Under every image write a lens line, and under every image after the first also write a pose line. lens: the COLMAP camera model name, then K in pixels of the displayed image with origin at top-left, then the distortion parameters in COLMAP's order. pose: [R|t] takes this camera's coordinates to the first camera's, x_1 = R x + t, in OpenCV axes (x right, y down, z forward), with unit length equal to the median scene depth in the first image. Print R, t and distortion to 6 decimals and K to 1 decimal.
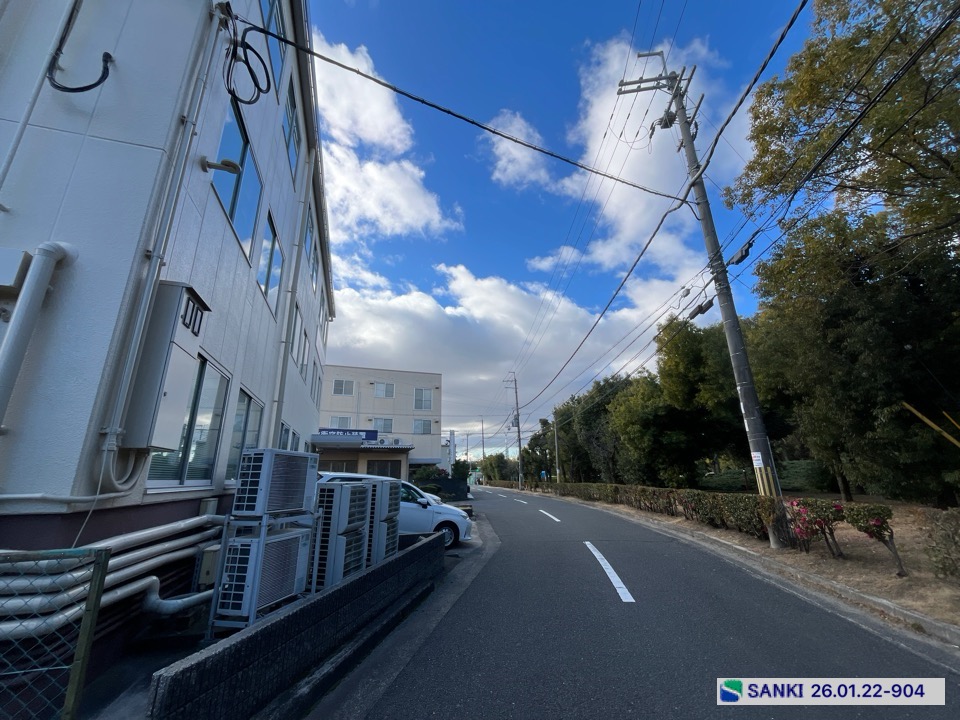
lens RADIAL K [[387.8, 0, 477.2], [0, 387.8, 361.3], [0, 0, 1]] dist [-0.003589, -0.000039]
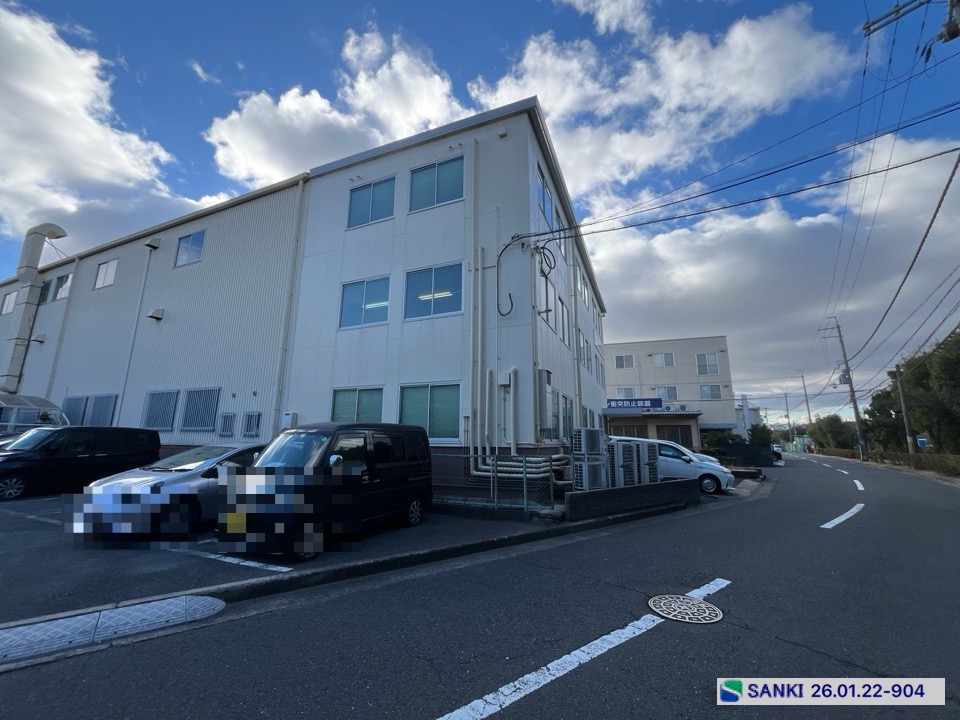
lens RADIAL K [[387.8, 0, 477.2], [0, 387.8, 361.3], [0, 0, 1]] dist [-0.003589, -0.000039]
pose [[0.754759, -0.106681, -0.647270, 0.112885], [0.165148, 0.985810, 0.030094, -0.071178], [0.634874, -0.129609, 0.761667, -0.236974]]
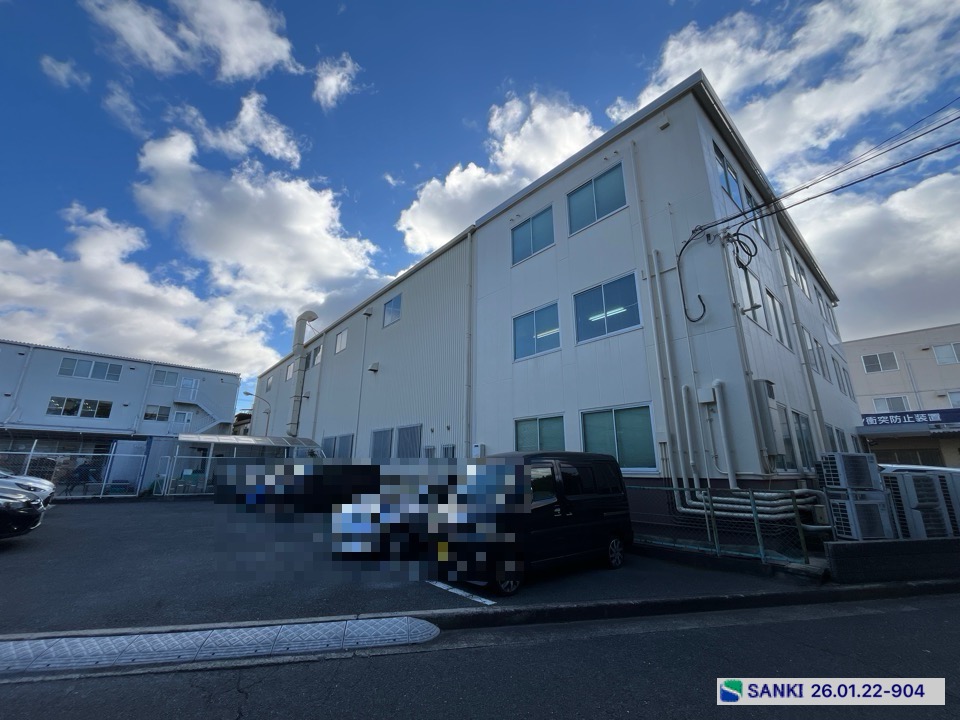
lens RADIAL K [[387.8, 0, 477.2], [0, 387.8, 361.3], [0, 0, 1]] dist [-0.003589, -0.000039]
pose [[0.395315, -0.227040, -0.890044, 0.097029], [0.247383, 0.959484, -0.134878, -0.068452], [0.884606, -0.166863, 0.435464, -0.231994]]
